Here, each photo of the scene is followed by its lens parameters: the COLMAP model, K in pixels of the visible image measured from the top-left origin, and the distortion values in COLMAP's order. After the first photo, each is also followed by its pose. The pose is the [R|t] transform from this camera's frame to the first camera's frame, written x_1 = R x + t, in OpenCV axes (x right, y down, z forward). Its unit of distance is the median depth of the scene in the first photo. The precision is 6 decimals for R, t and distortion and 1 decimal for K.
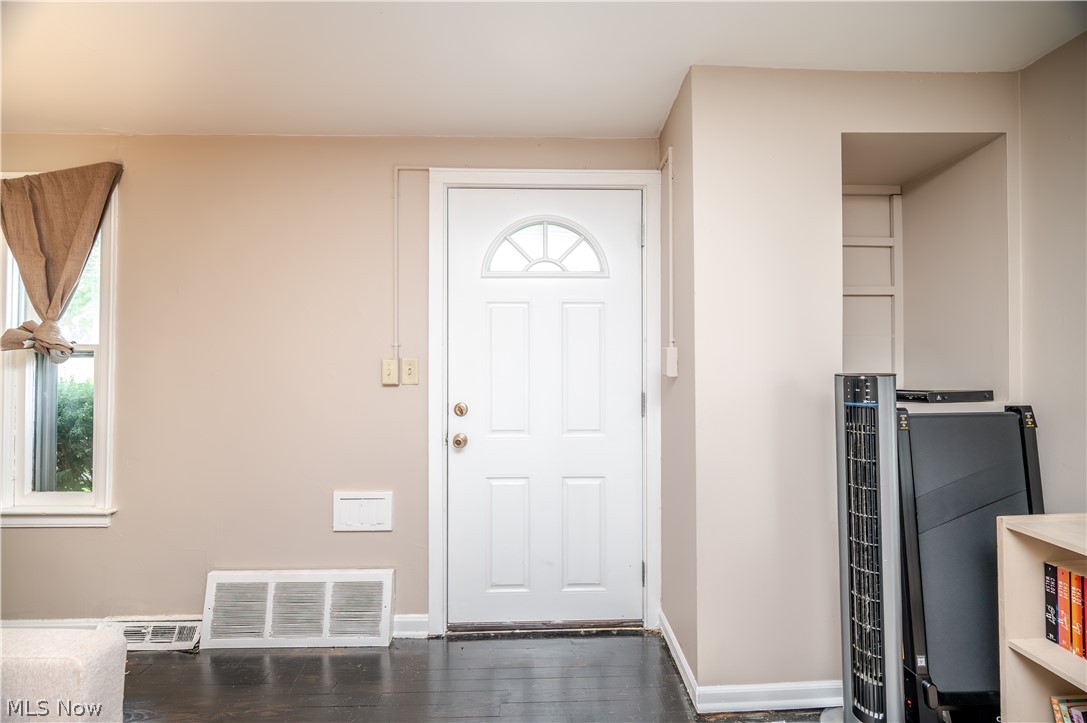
lens RADIAL K [[427.5, 0, 548.4], [0, 427.5, 361.5], [0, 0, 1]] dist [-0.003753, -0.000218]
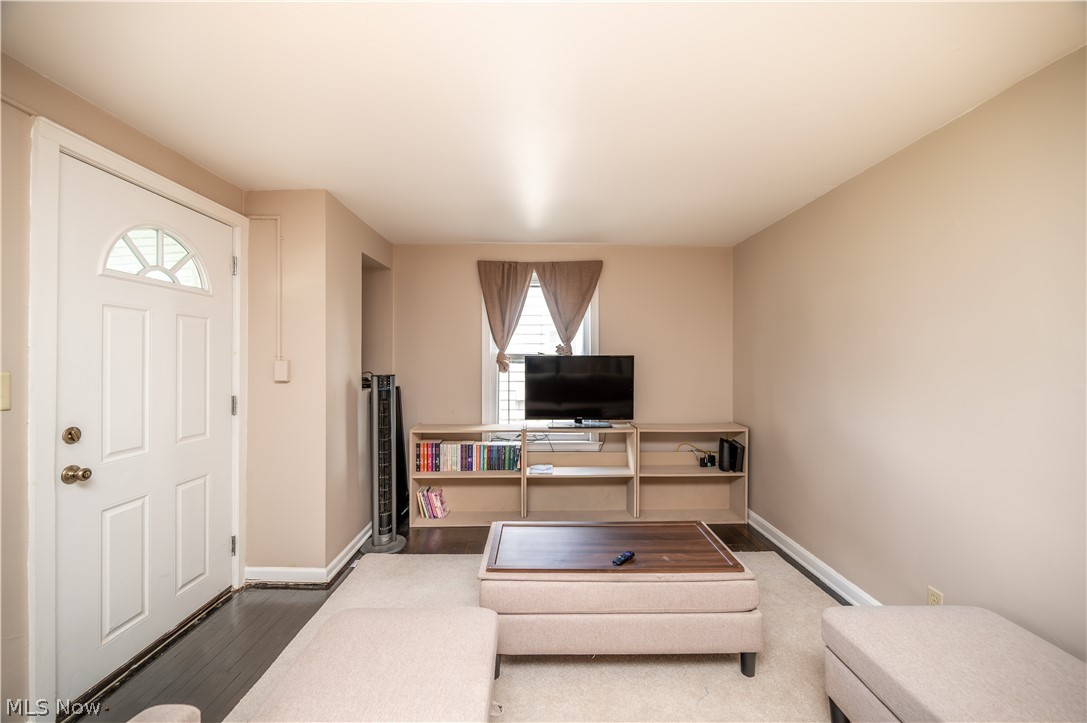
lens RADIAL K [[427.5, 0, 544.3], [0, 427.5, 360.7], [0, 0, 1]] dist [-0.003753, -0.000218]
pose [[0.008417, 0.002336, 0.999962, -0.979466], [-0.005950, 0.999980, -0.002286, -0.029241], [-0.999947, -0.005931, 0.008431, 0.112870]]
